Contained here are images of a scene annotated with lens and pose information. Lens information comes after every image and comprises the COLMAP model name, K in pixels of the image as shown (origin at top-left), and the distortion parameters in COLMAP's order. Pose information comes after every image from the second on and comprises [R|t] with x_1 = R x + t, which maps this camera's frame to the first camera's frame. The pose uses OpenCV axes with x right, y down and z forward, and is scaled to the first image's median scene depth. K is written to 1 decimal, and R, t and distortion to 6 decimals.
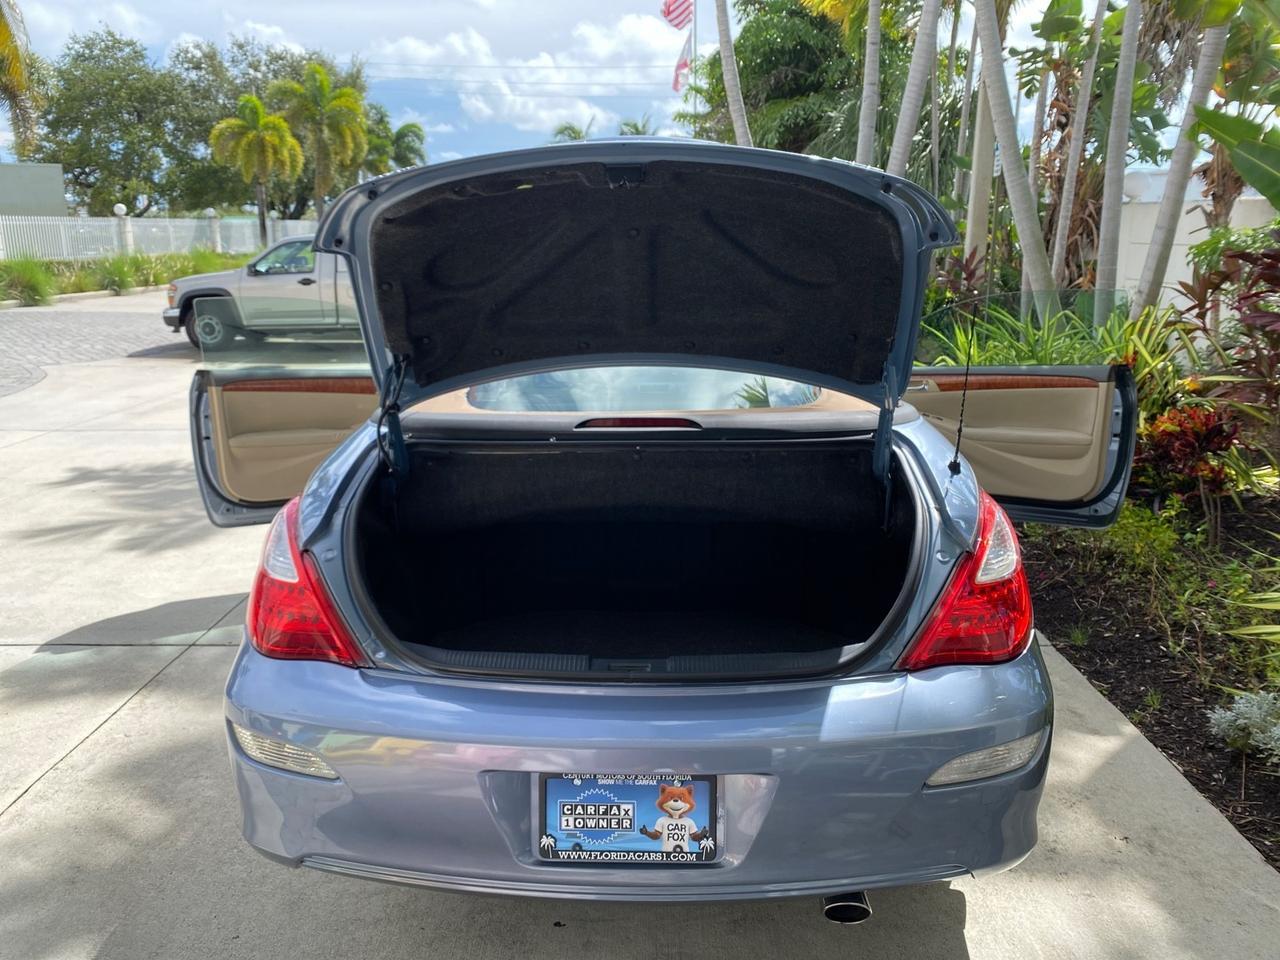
lens RADIAL K [[989.9, 0, 630.9], [0, 989.9, 465.4], [0, 0, 1]] dist [0.009966, -0.016568]
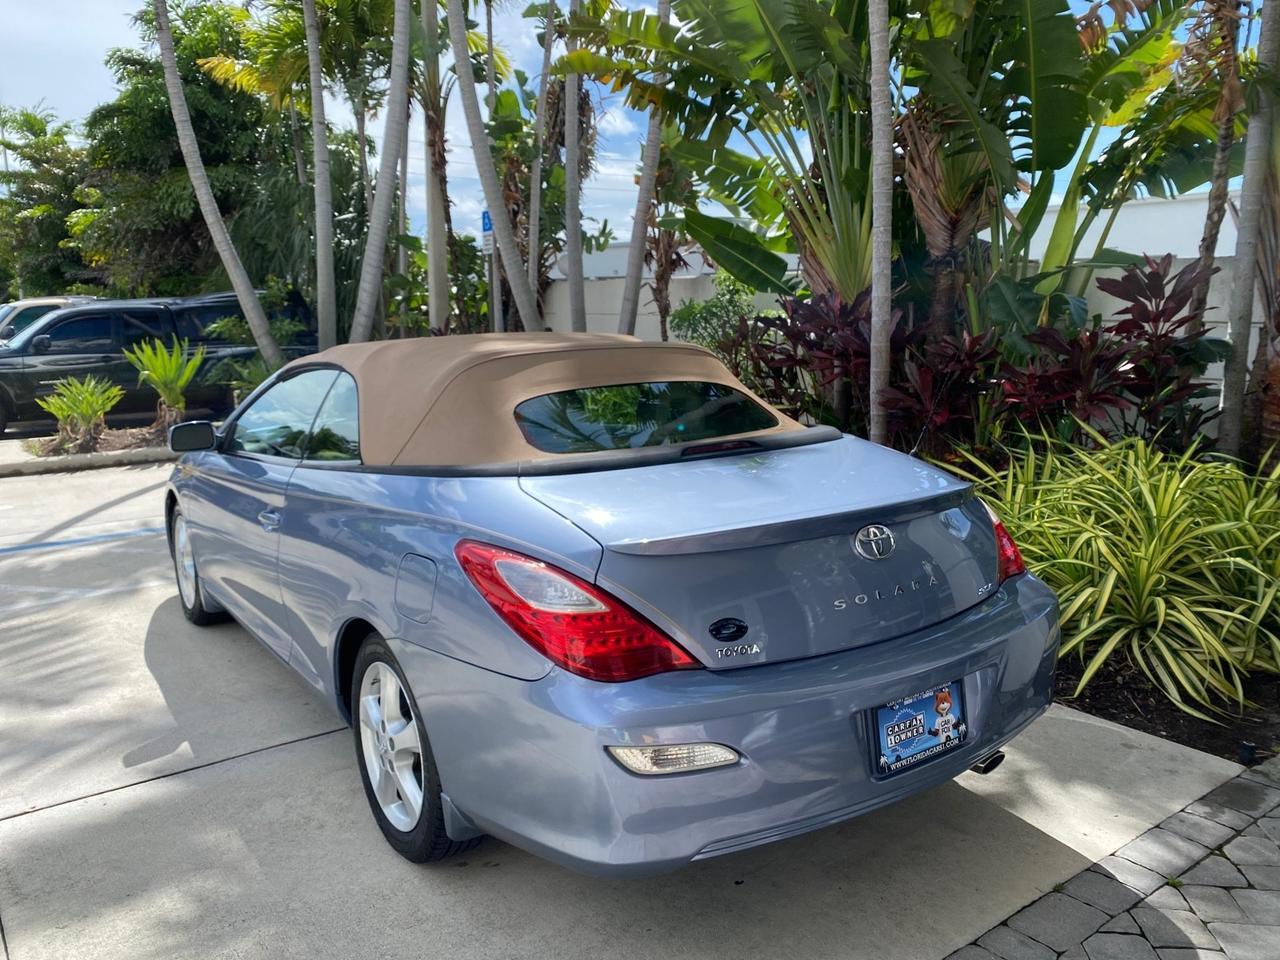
lens RADIAL K [[989.9, 0, 629.1], [0, 989.9, 472.5], [0, 0, 1]] dist [0.009966, -0.016568]
pose [[0.796640, -0.100727, 0.596002, -0.169331], [0.139485, 0.990040, -0.019121, -0.001112], [-0.588140, 0.098366, 0.802755, 0.021304]]
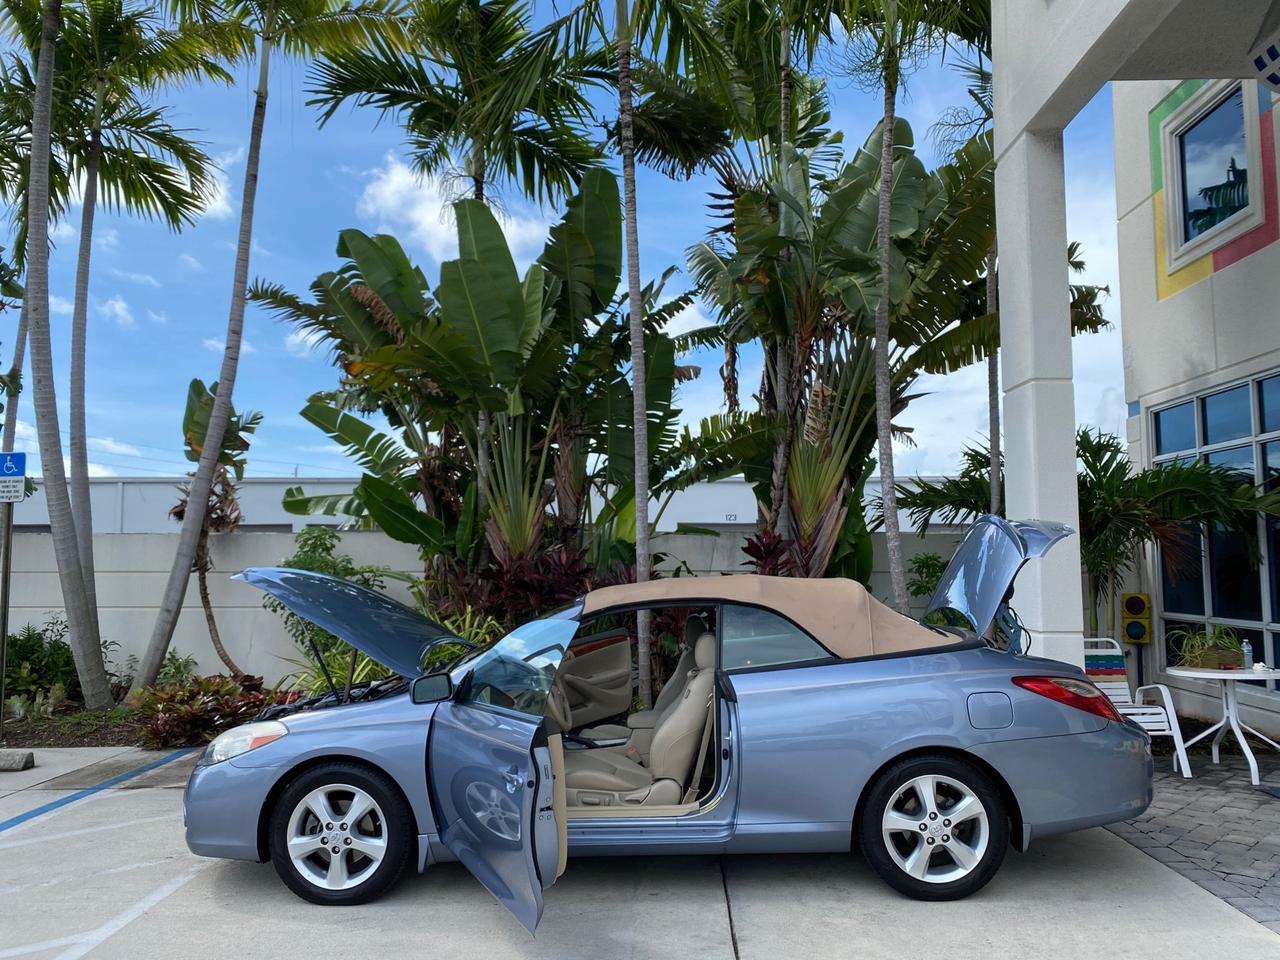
lens RADIAL K [[989.9, 0, 639.9], [0, 989.9, 472.6], [0, 0, 1]] dist [0.009966, -0.016568]
pose [[0.015036, 0.090167, 0.995813, -0.487624], [0.232320, 0.968355, -0.091188, -0.076950], [-0.972523, 0.232718, -0.006387, 0.345525]]
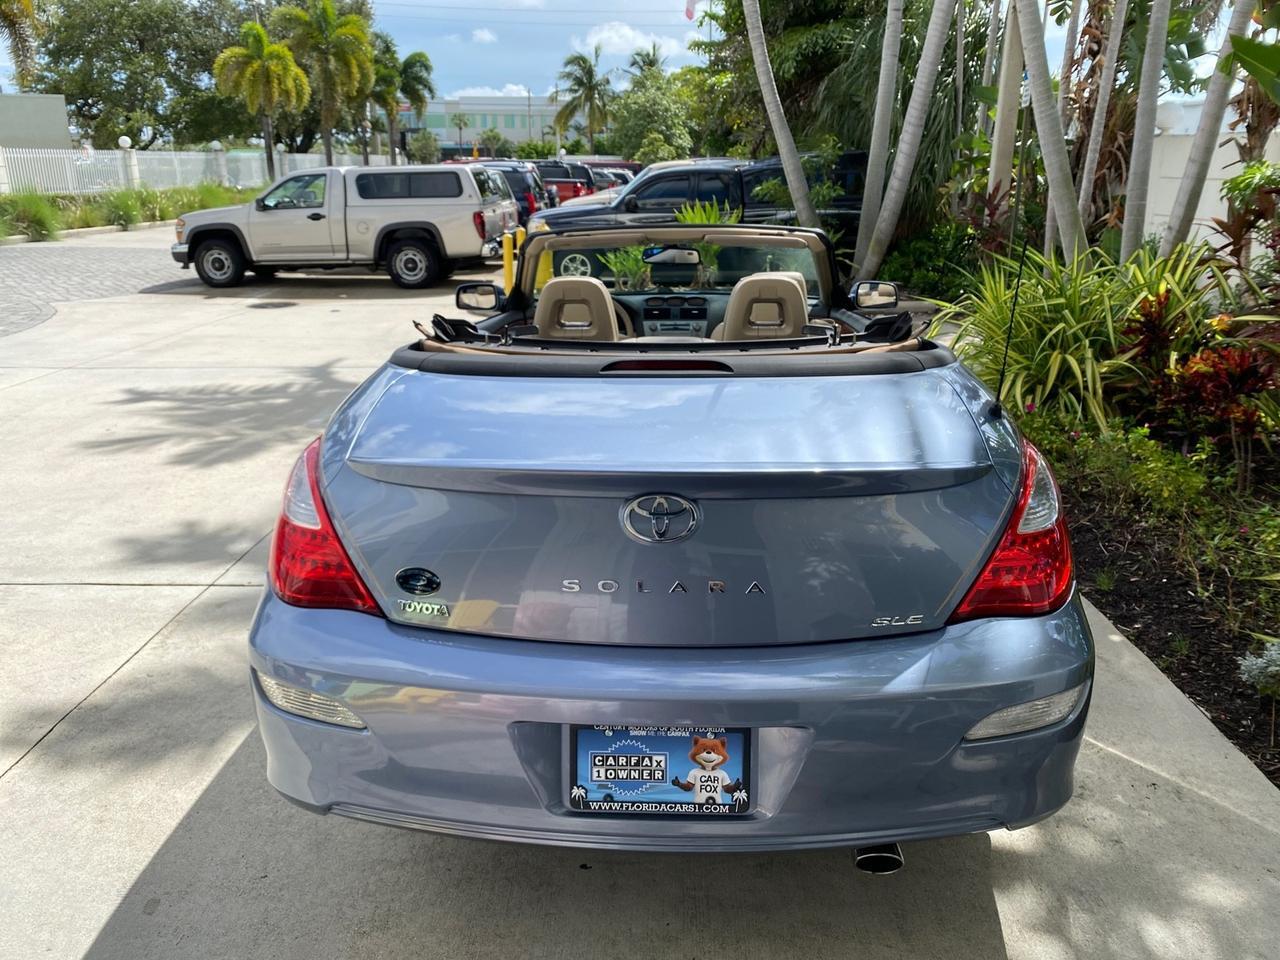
lens RADIAL K [[989.9, 0, 634.4], [0, 989.9, 468.4], [0, 0, 1]] dist [0.009966, -0.016568]
pose [[0.999965, 0.002901, -0.007887, -0.003418], [-0.002382, 0.997876, 0.065092, -0.001036], [0.008059, -0.065070, 0.997848, 0.005844]]
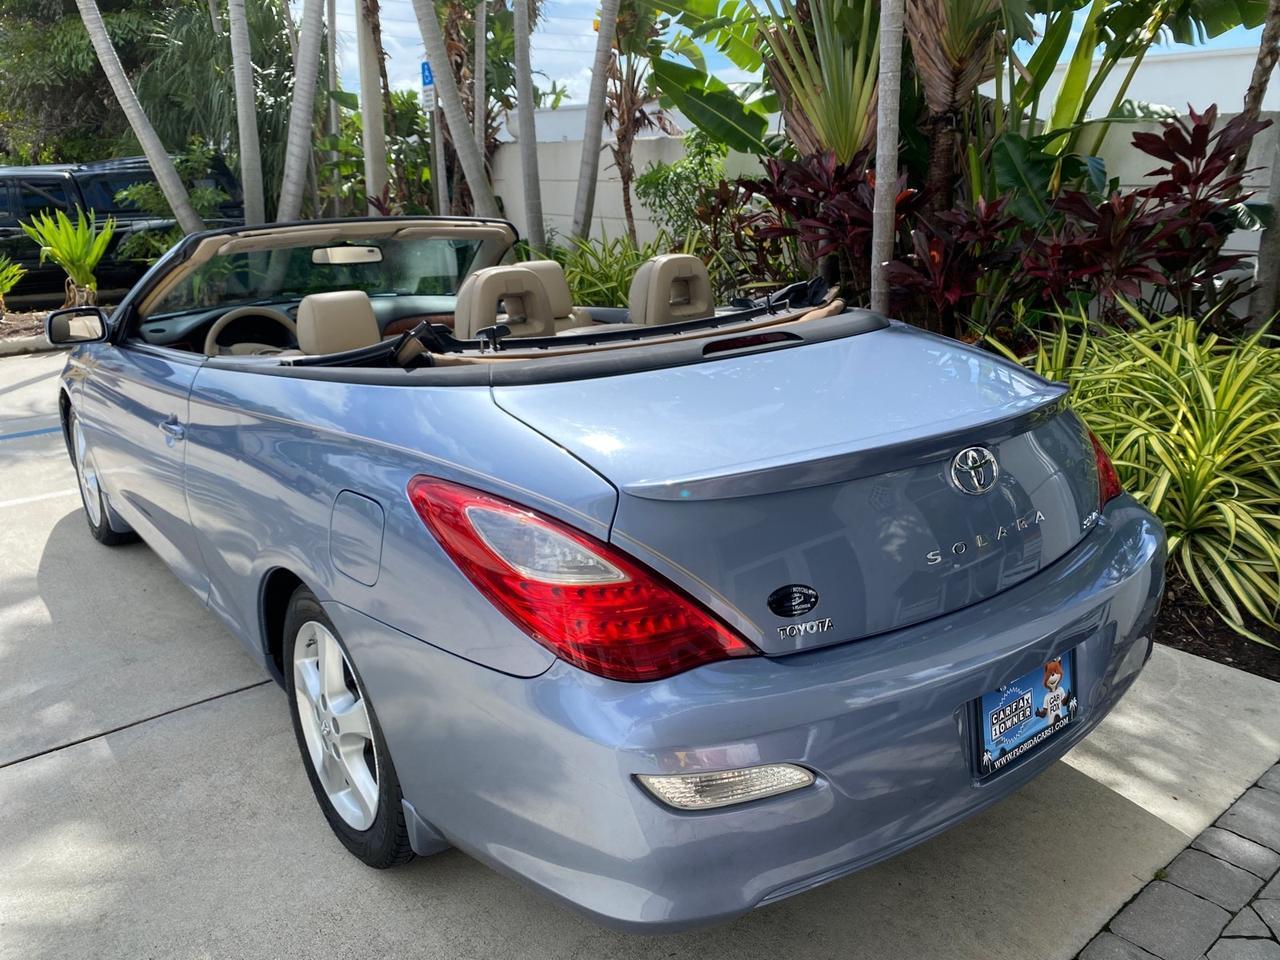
lens RADIAL K [[989.9, 0, 636.1], [0, 989.9, 469.4], [0, 0, 1]] dist [0.009966, -0.016568]
pose [[0.760280, -0.184333, 0.622893, -0.142751], [0.150010, 0.982796, 0.107743, -0.008533], [-0.632038, 0.011526, 0.774852, 0.073273]]
